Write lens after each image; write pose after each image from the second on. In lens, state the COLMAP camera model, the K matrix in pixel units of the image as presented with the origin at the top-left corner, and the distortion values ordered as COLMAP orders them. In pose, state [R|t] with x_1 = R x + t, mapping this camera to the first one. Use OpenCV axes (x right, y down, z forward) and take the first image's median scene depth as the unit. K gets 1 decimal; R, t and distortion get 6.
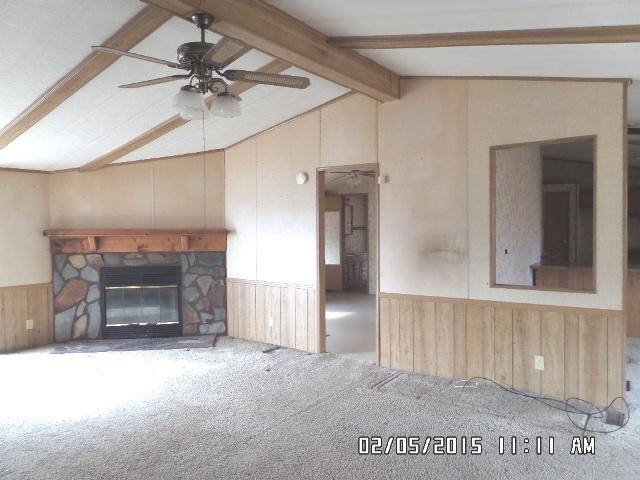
lens RADIAL K [[446.2, 0, 320.1], [0, 446.2, 242.4], [0, 0, 1]] dist [-0.004474, -0.001639]
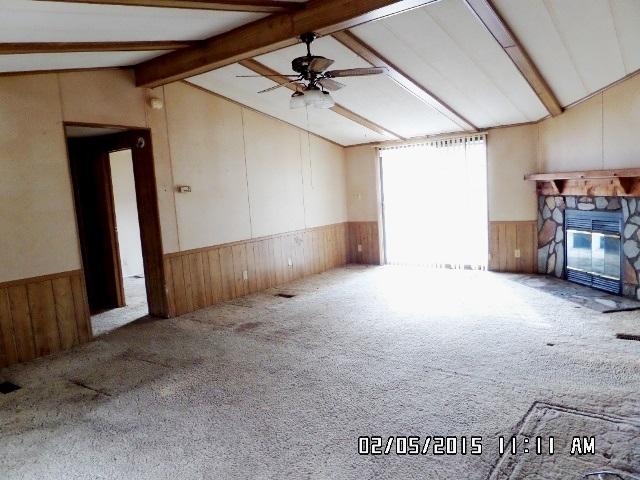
lens RADIAL K [[446.2, 0, 313.9], [0, 446.2, 240.6], [0, 0, 1]] dist [-0.004474, -0.001639]
pose [[0.001636, 0.125048, -0.992149, 0.546719], [0.040687, 0.991321, 0.125011, -0.025634], [0.999171, -0.040572, -0.003466, 0.446829]]
